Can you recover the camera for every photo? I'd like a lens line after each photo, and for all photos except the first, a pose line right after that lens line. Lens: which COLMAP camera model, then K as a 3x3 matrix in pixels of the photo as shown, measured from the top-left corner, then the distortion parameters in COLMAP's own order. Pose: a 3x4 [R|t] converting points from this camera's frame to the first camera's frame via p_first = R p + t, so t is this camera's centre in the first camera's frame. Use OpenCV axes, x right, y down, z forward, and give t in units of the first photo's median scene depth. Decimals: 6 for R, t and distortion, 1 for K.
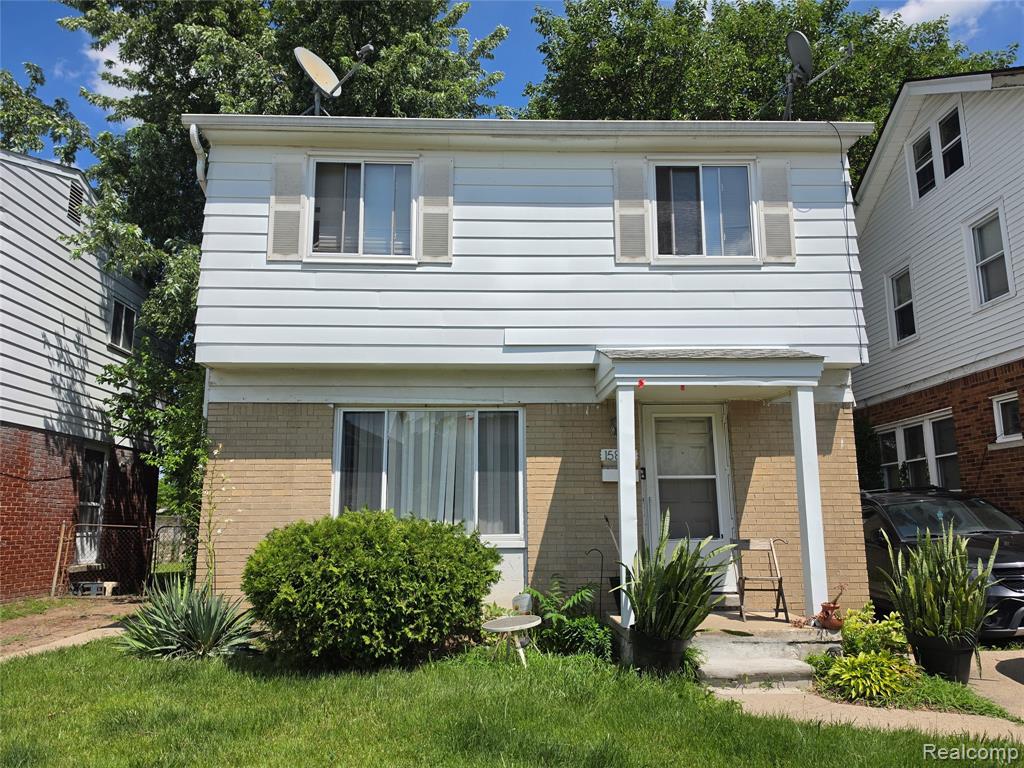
lens RADIAL K [[678.7, 0, 533.3], [0, 678.7, 415.0], [0, 0, 1]] dist [0.049897, -0.034062]
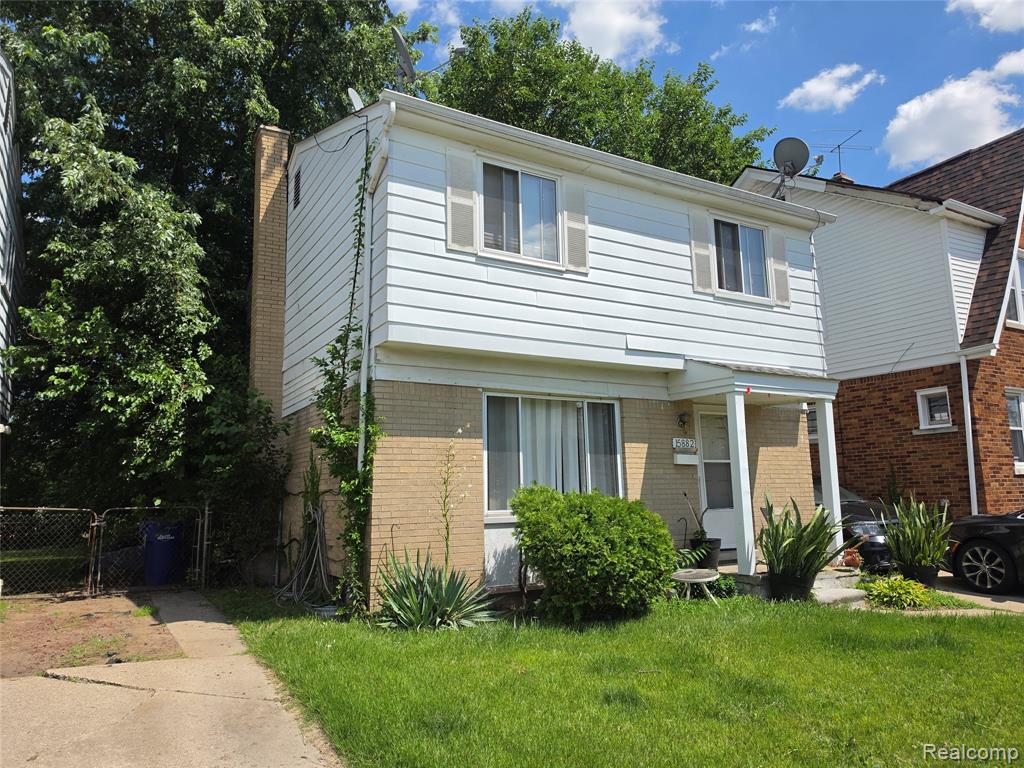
lens RADIAL K [[678.7, 0, 560.9], [0, 678.7, 393.5], [0, 0, 1]] dist [0.049897, -0.034062]
pose [[0.884828, 0.061611, 0.461827, -0.675215], [-0.061710, 0.997983, -0.014908, 0.000485], [-0.461813, -0.015308, 0.886845, -0.008089]]
